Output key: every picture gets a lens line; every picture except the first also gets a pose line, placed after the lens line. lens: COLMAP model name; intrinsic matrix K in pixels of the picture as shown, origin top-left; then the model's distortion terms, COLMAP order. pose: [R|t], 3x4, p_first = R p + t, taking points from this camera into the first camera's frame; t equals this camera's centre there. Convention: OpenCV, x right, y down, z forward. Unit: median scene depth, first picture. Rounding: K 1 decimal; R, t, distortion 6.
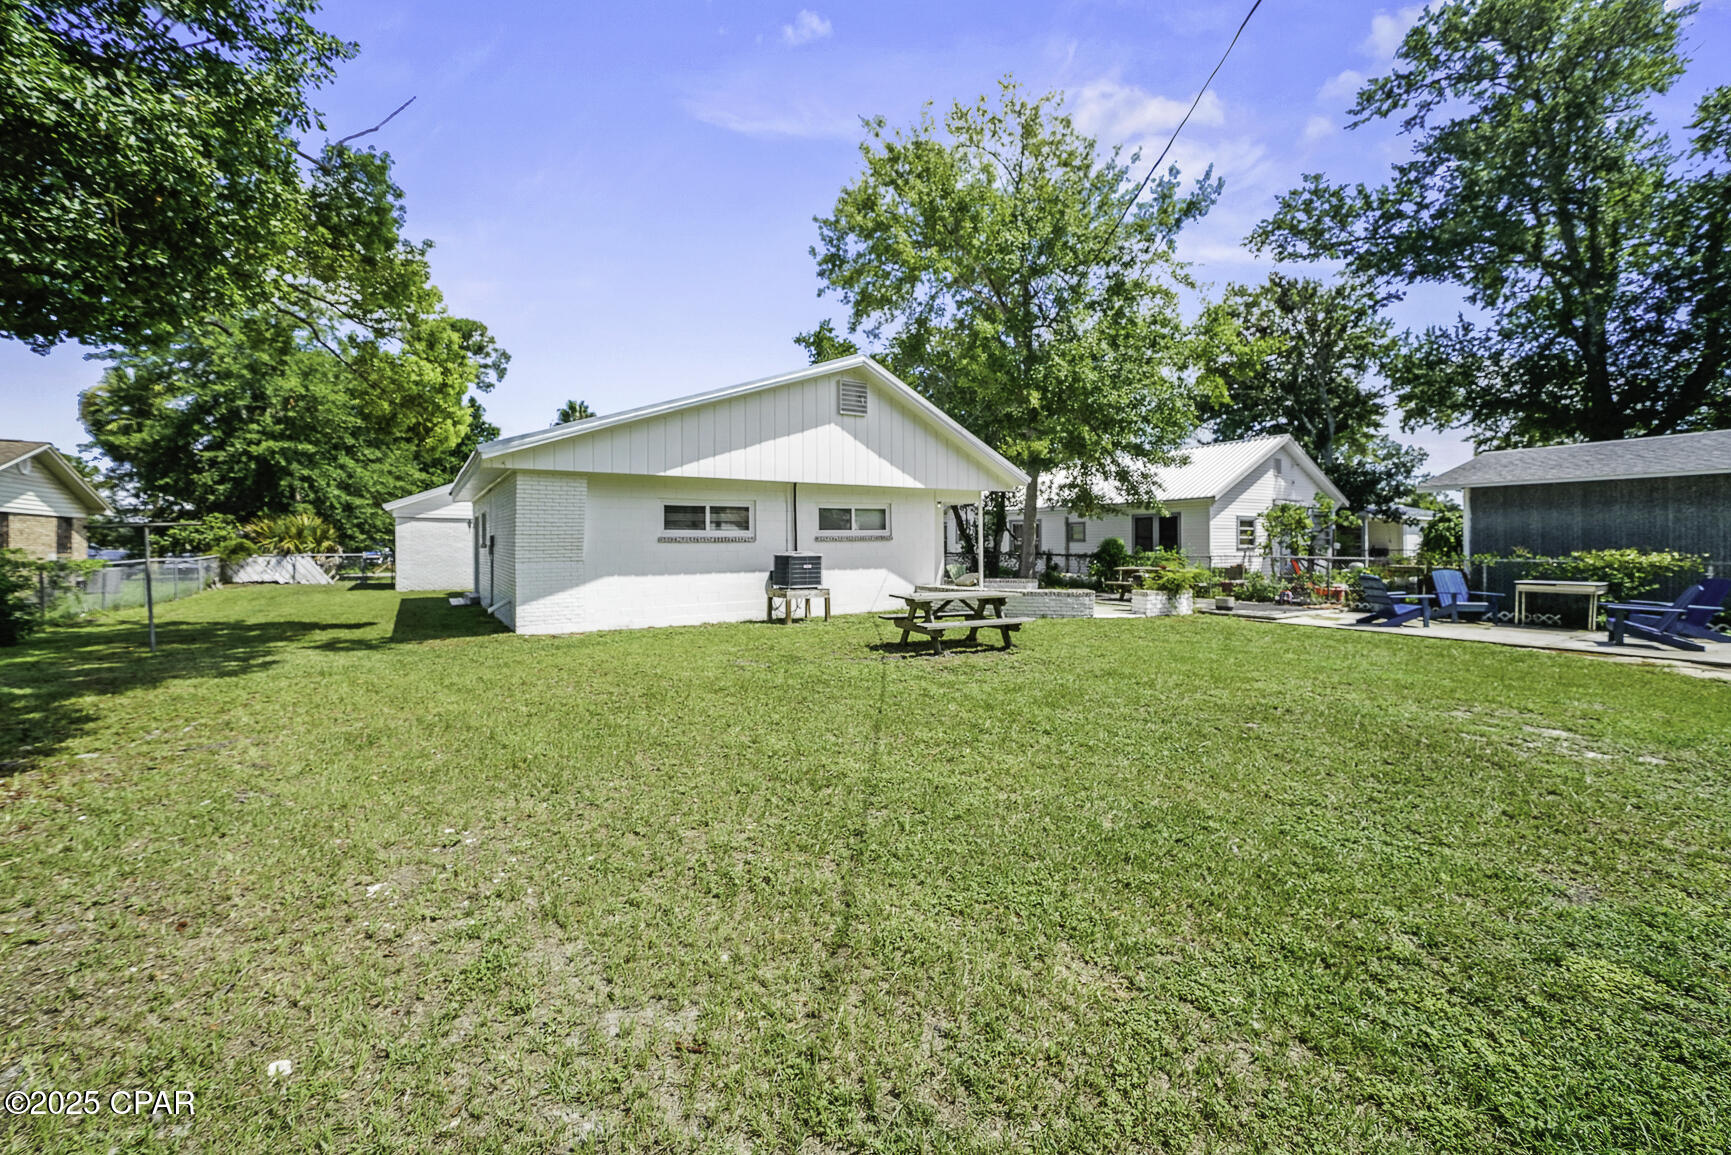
lens RADIAL K [[697.5, 0, 861.8], [0, 697.5, 543.0], [0, 0, 1]] dist [0.000776, 0.000136]
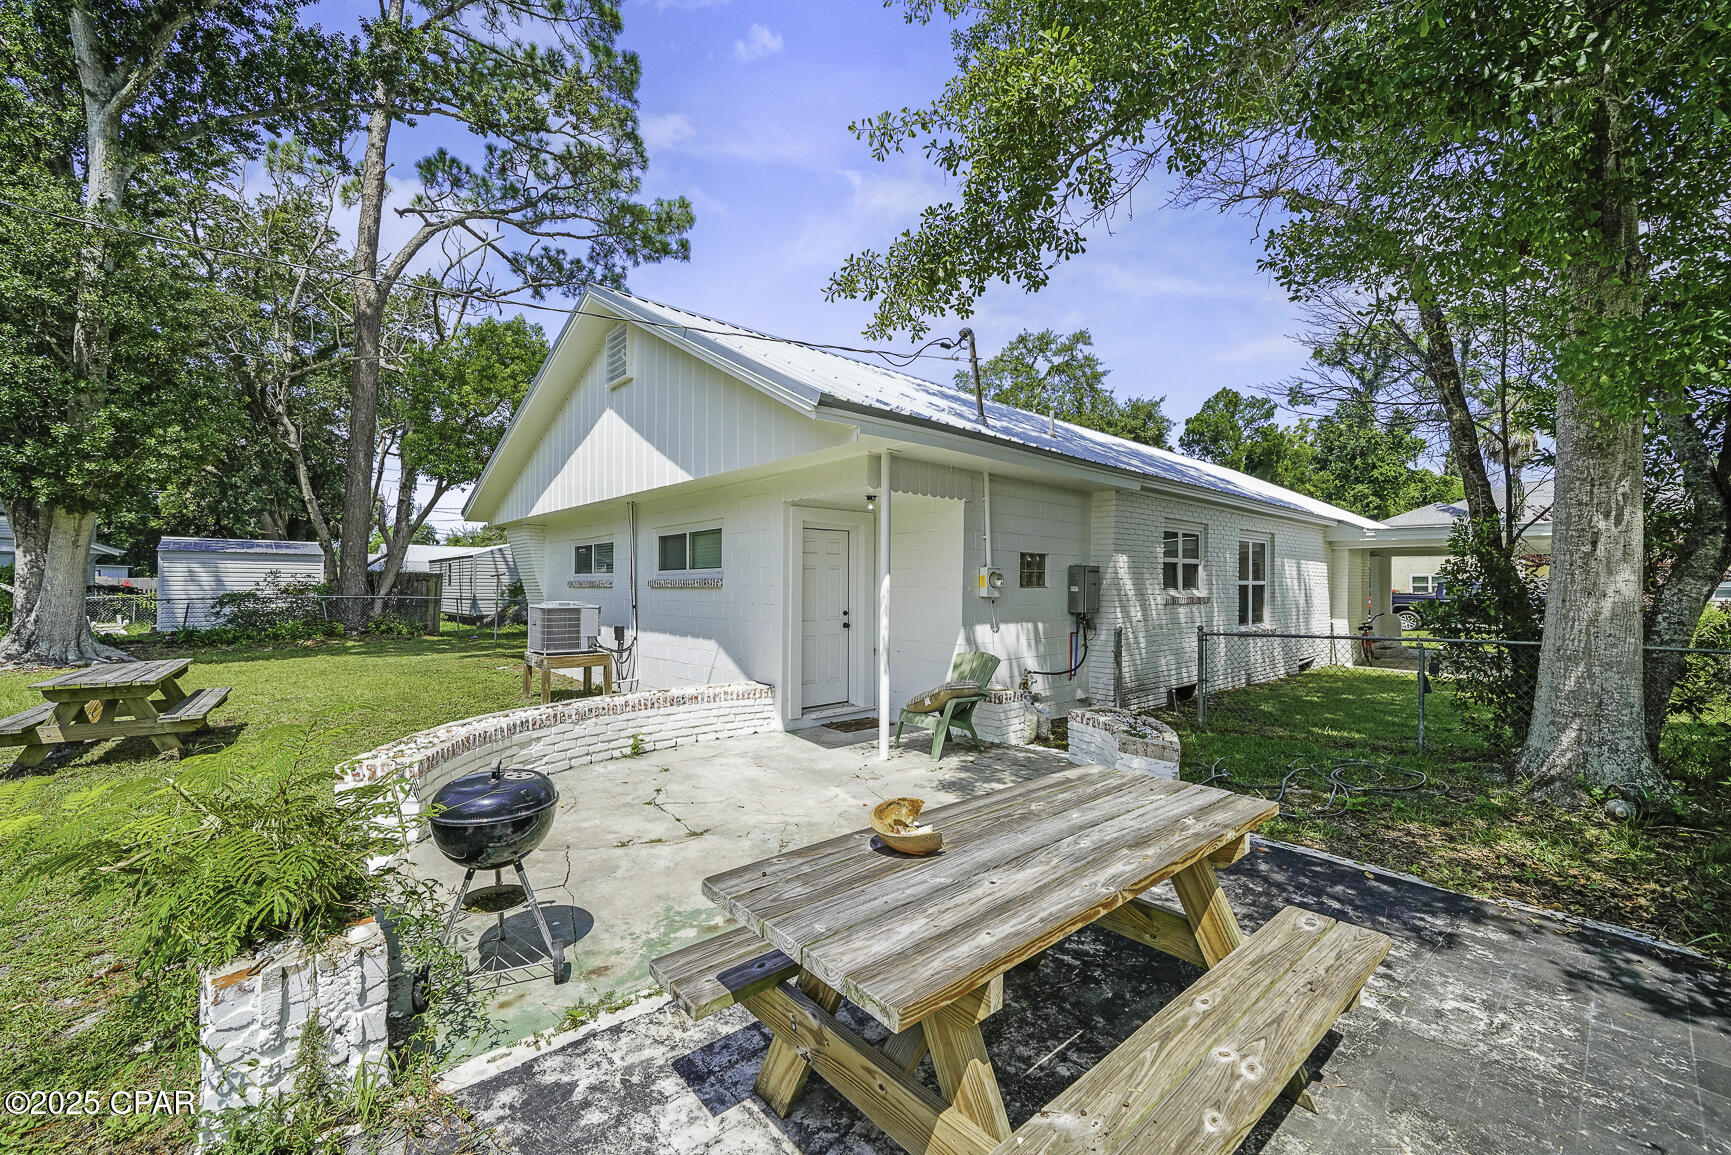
lens RADIAL K [[698.1, 0, 861.2], [0, 698.1, 583.7], [0, 0, 1]] dist [-0.001097, -0.000055]
pose [[0.146220, -0.005226, -0.989238, 0.359388], [-0.005450, 0.999967, -0.006088, -0.002952], [0.989237, 0.006282, 0.146186, 0.638369]]
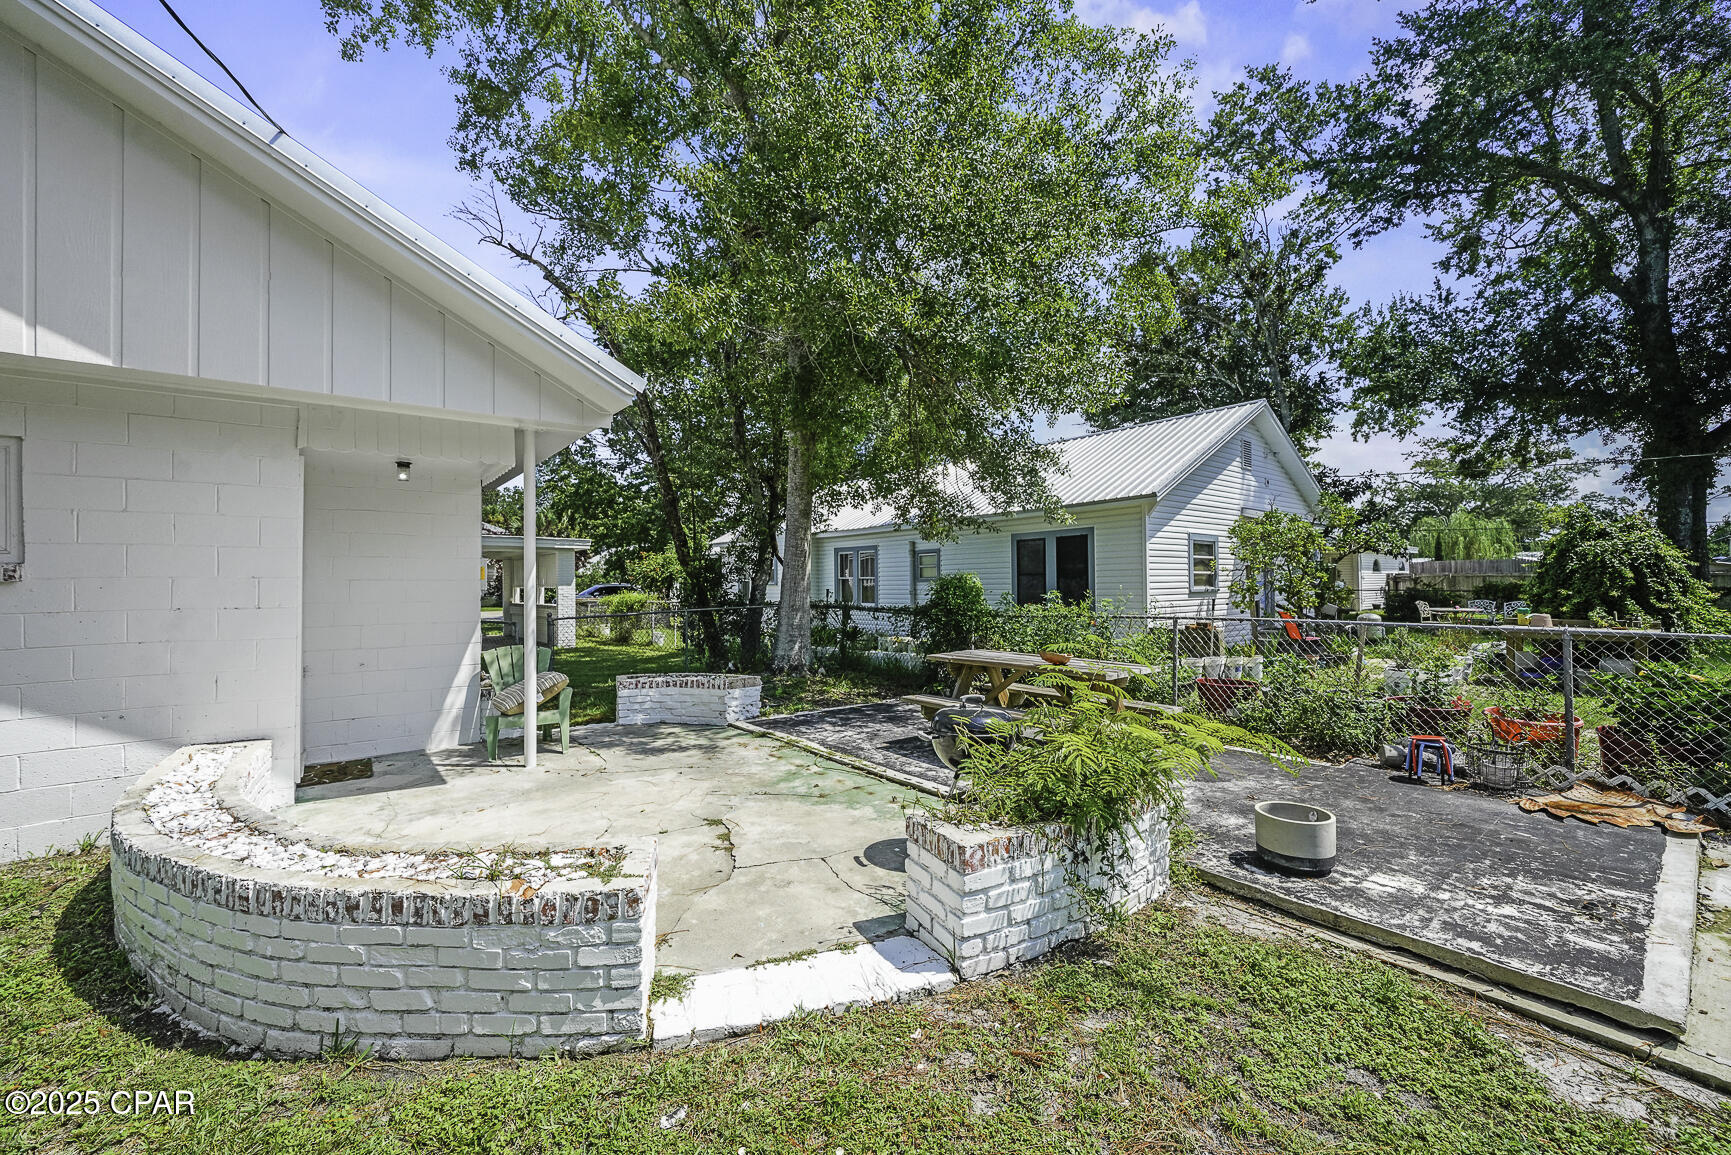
lens RADIAL K [[698.1, 0, 861.2], [0, 698.1, 583.7], [0, 0, 1]] dist [-0.001097, -0.000055]
pose [[0.992934, -0.007186, 0.118448, 0.196913], [0.007226, 0.999974, 0.000094, -0.000983], [-0.118445, 0.000762, 0.992960, 0.445149]]
